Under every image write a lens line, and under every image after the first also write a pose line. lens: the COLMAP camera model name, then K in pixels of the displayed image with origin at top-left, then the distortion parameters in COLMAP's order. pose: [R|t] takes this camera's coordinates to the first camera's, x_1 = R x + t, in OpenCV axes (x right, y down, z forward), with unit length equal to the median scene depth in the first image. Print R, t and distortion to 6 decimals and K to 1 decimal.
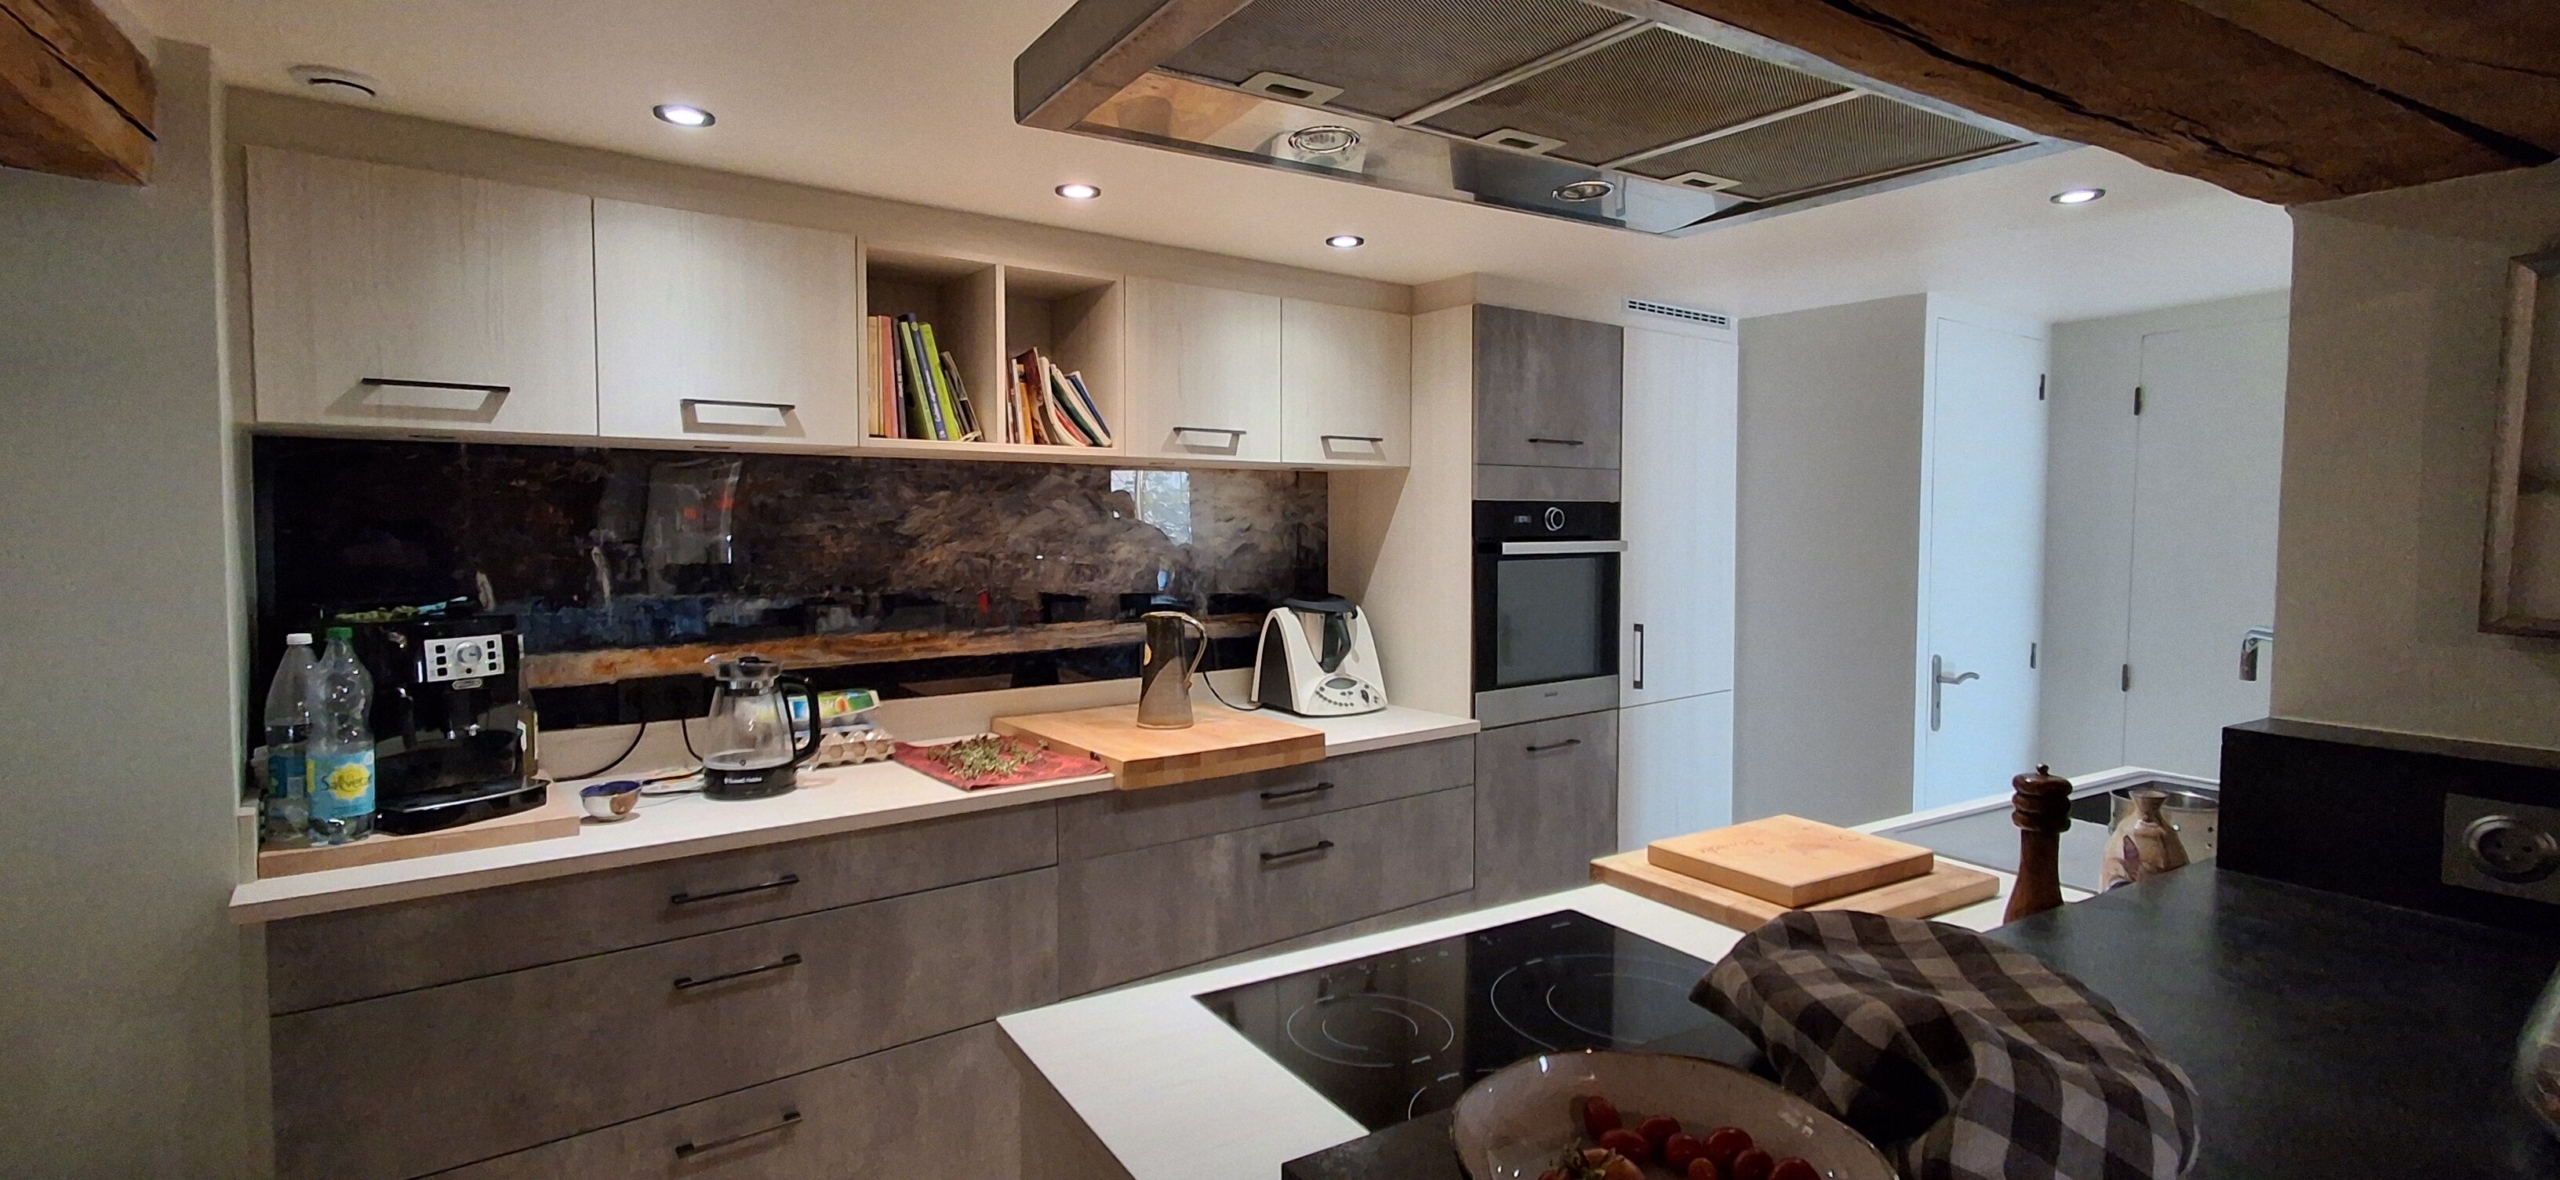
lens RADIAL K [[1172.0, 0, 1268.7], [0, 1172.0, 574.6], [0, 0, 1]] dist [0.001343, 0.002540]
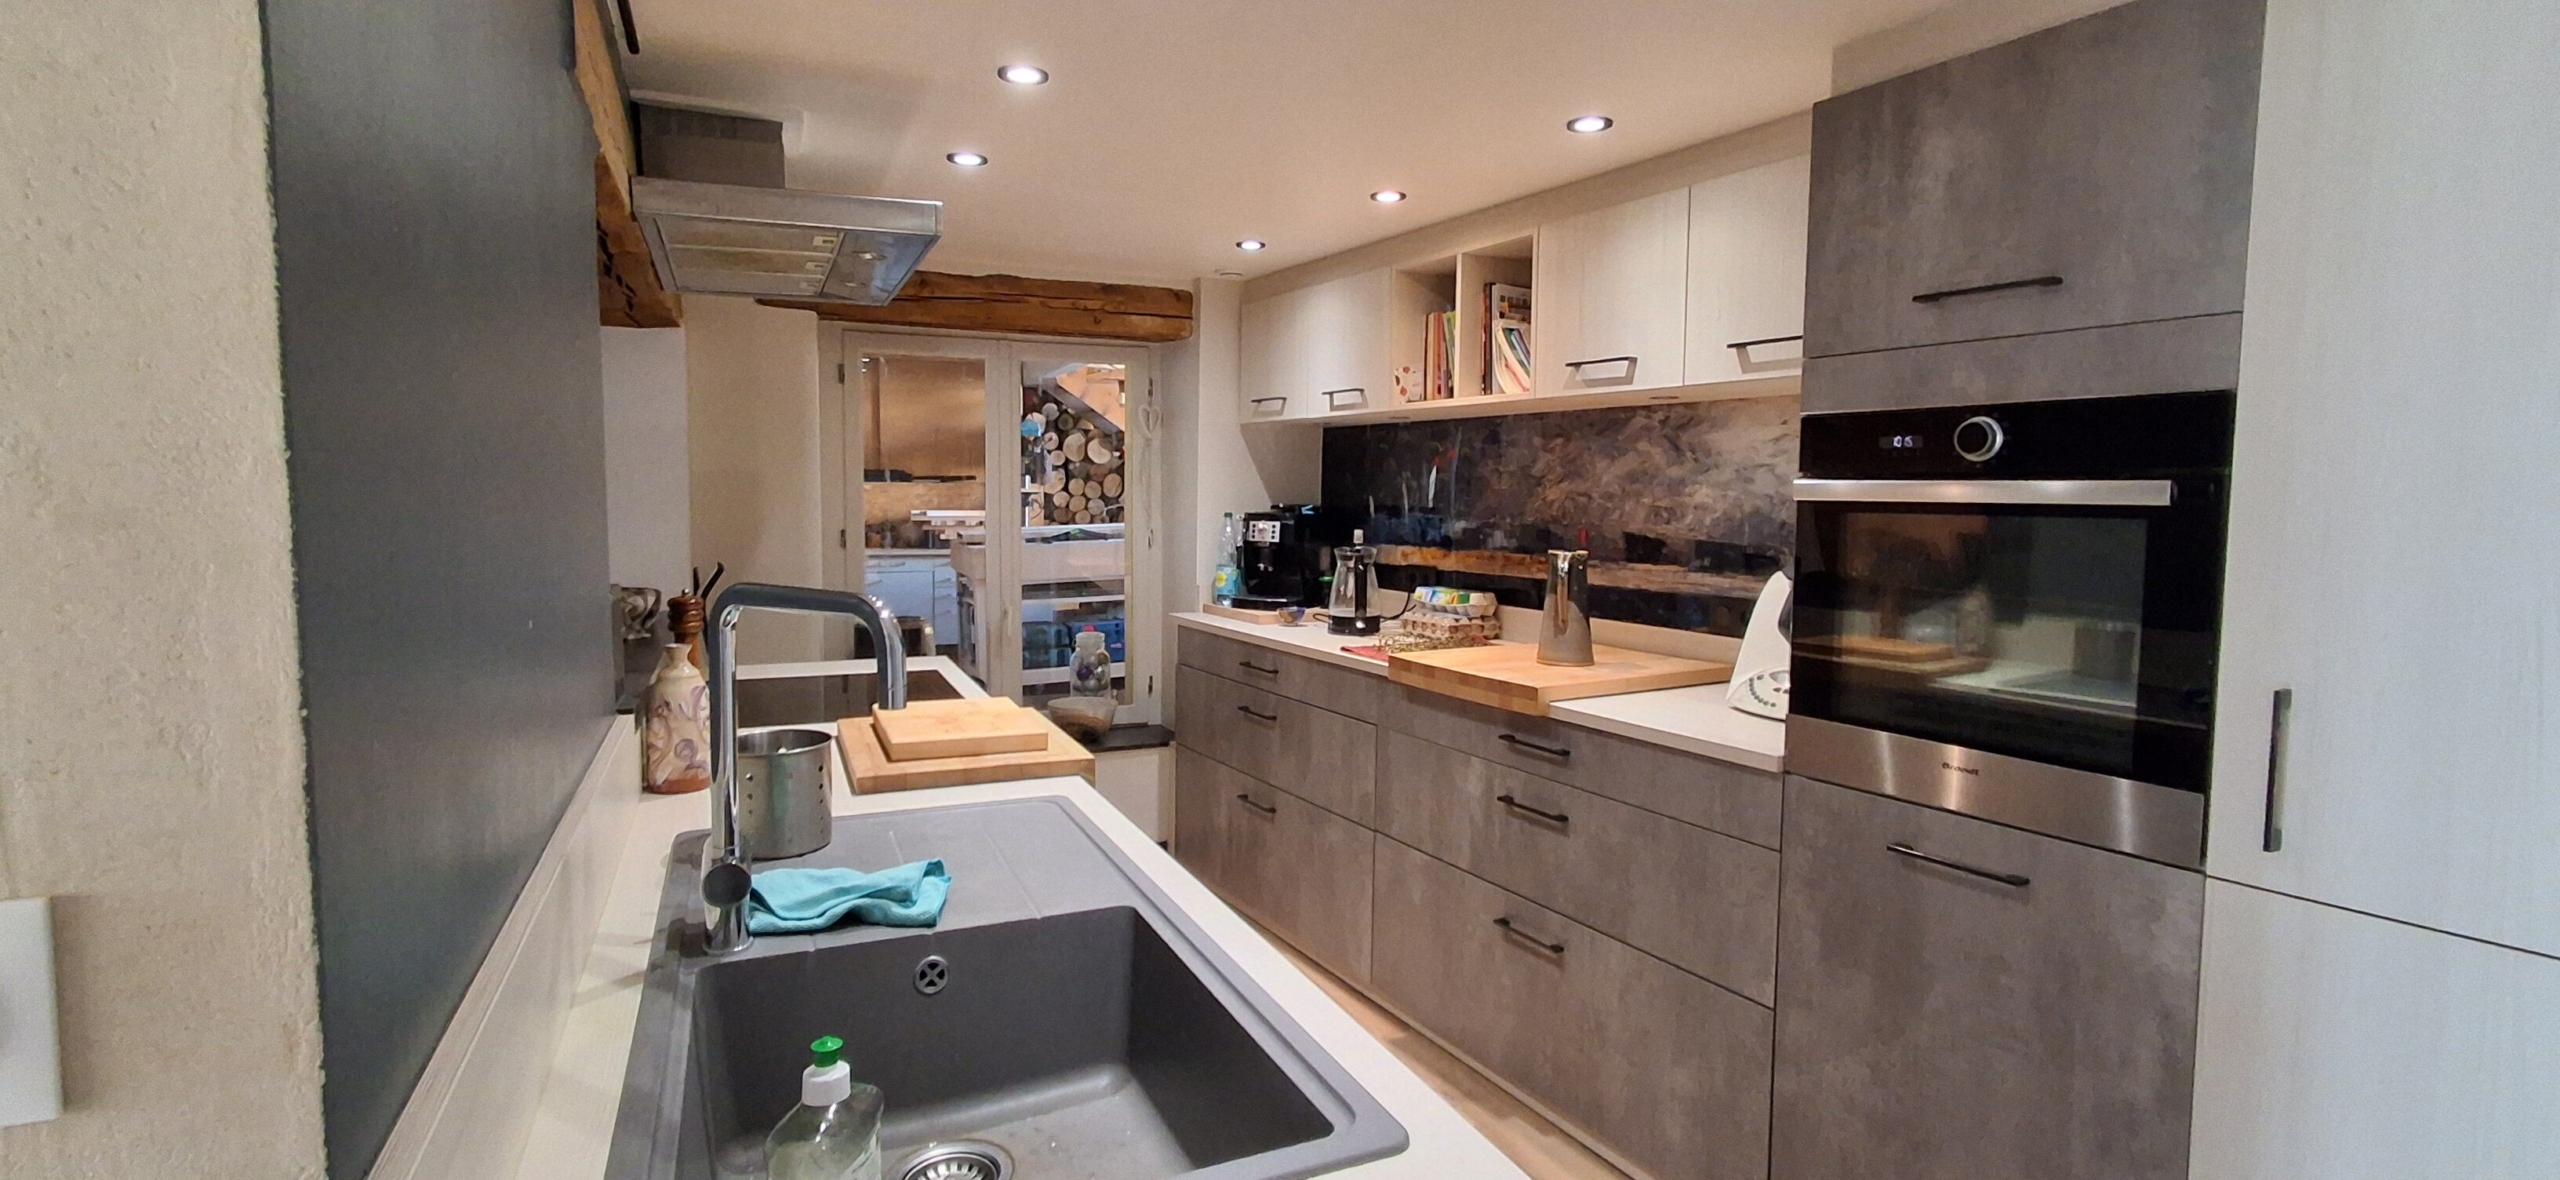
lens RADIAL K [[1172.0, 0, 1272.2], [0, 1172.0, 587.3], [0, 0, 1]] dist [0.001343, 0.002540]
pose [[-0.119299, 0.081194, -0.989533, 0.910677], [-0.058860, 0.994319, 0.088683, -0.010199], [0.991112, 0.068823, -0.113842, 0.843535]]
